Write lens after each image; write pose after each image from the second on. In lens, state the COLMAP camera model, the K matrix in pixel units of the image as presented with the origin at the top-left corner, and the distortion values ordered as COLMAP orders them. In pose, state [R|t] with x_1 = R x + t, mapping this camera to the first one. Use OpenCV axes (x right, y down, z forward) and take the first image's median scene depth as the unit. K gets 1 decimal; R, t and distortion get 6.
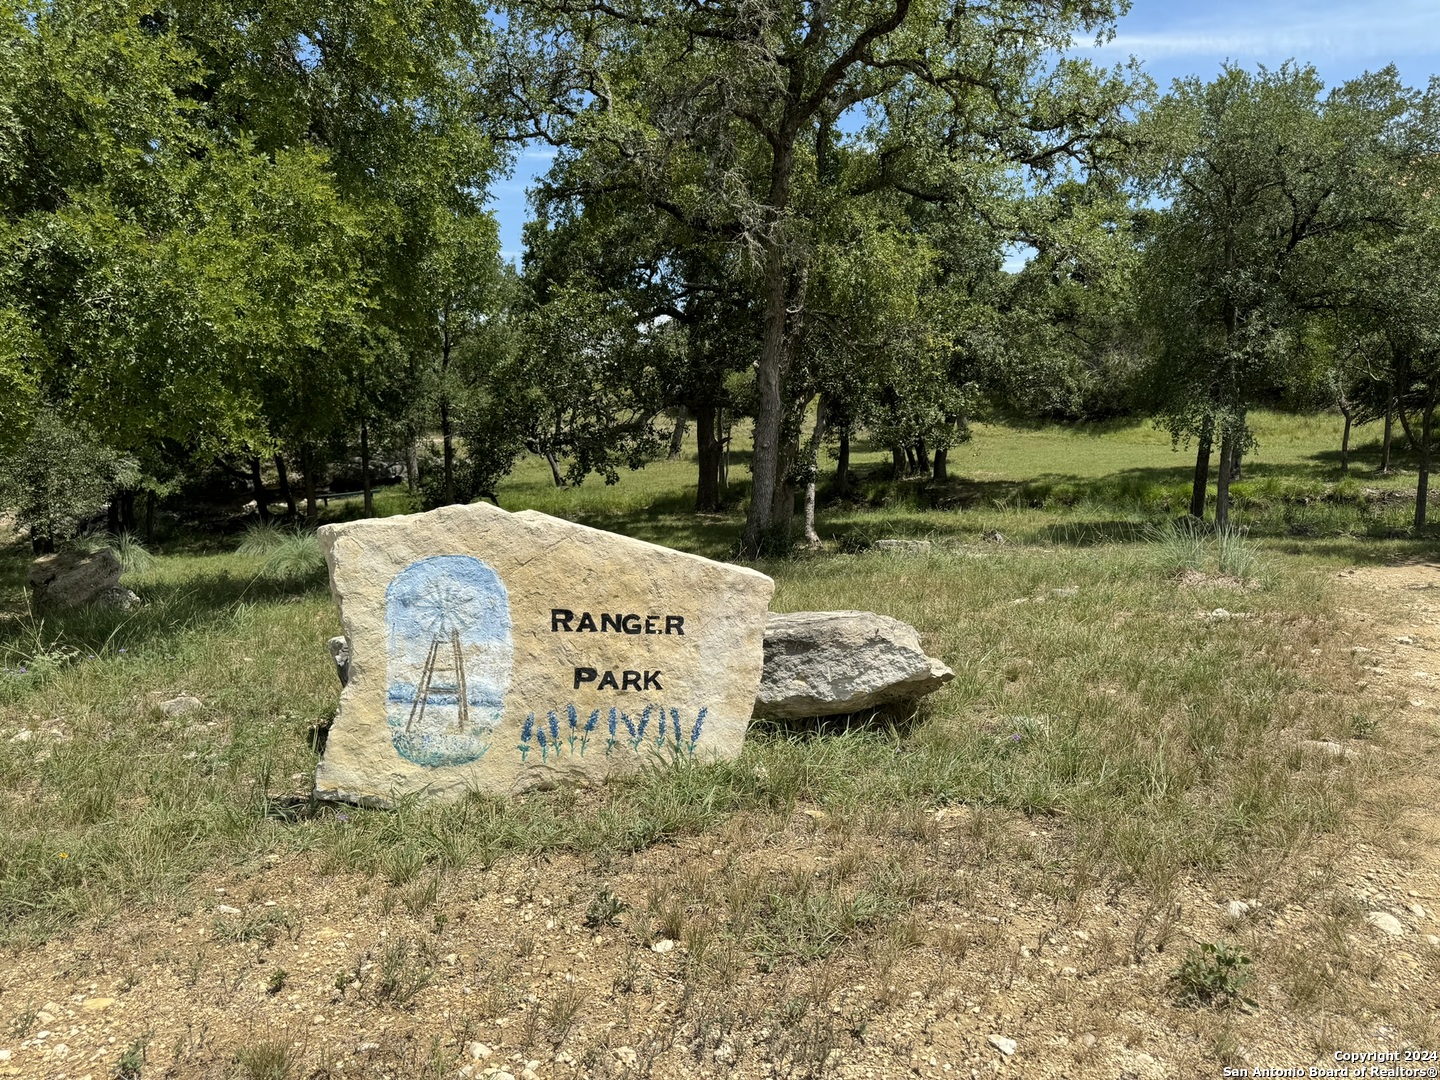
lens RADIAL K [[997.9, 0, 718.3], [0, 997.9, 533.9], [0, 0, 1]] dist [-0.001819, -0.013544]
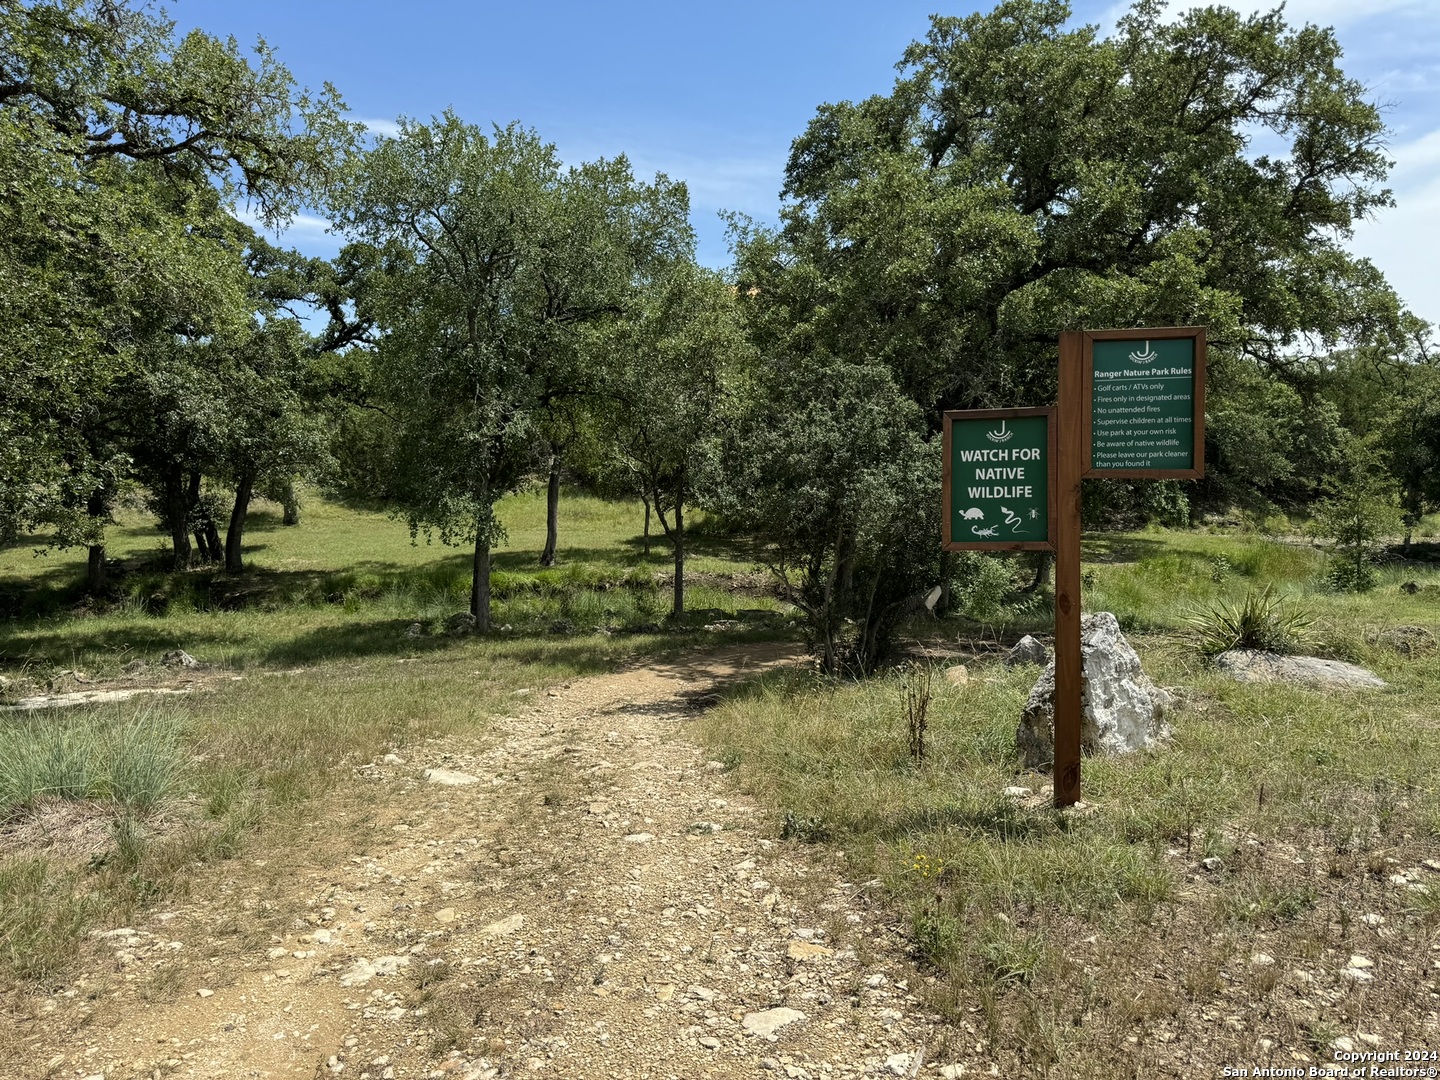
lens RADIAL K [[997.9, 0, 720.5], [0, 997.9, 542.5], [0, 0, 1]] dist [-0.001819, -0.013544]
pose [[0.830868, -0.003504, 0.556458, 0.114818], [0.042565, 0.997451, -0.057273, -0.014228], [-0.554839, 0.071272, 0.828899, 0.082107]]
